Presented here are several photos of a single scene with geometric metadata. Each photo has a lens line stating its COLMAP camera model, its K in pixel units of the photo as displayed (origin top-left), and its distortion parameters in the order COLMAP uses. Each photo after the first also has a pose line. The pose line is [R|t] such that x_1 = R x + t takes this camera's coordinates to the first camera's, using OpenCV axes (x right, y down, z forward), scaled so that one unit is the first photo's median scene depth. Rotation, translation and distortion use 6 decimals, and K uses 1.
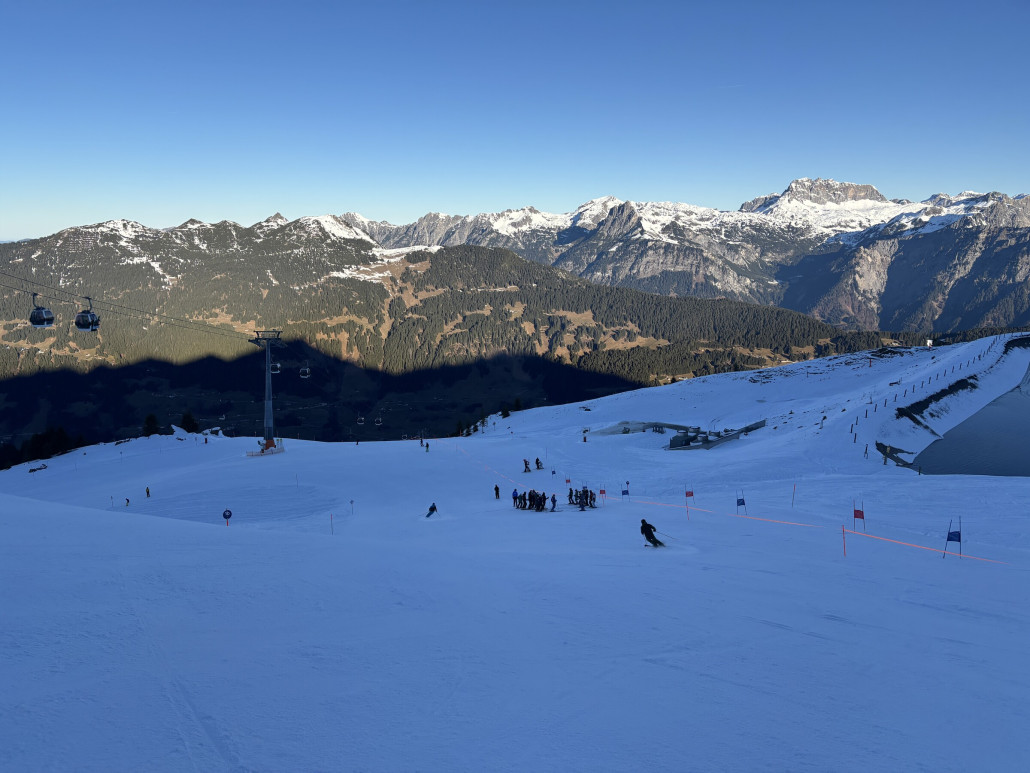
lens RADIAL K [[754.0, 0, 495.1], [0, 754.0, 385.3], [0, 0, 1]] dist [0.056277, -0.044008]
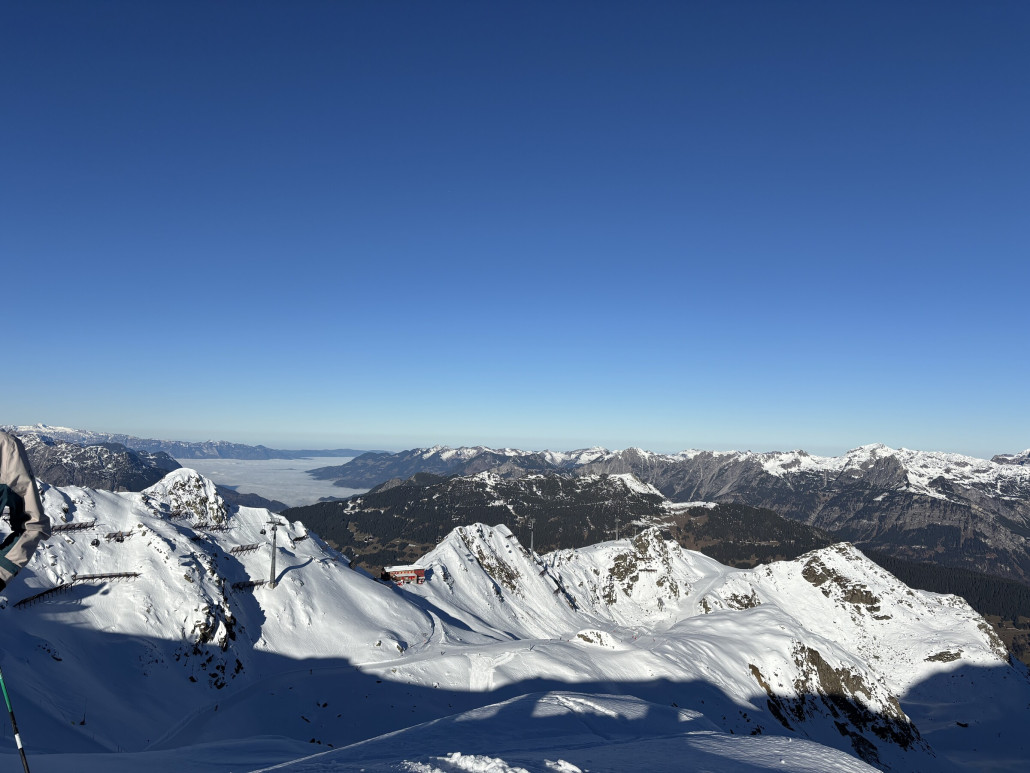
lens RADIAL K [[754.0, 0, 495.1], [0, 754.0, 385.3], [0, 0, 1]] dist [0.056277, -0.044008]
pose [[0.939438, -0.001674, -0.342715, 0.012951], [-0.088143, 0.965170, -0.246329, -0.018036], [0.331191, 0.261618, 0.906570, -0.253884]]
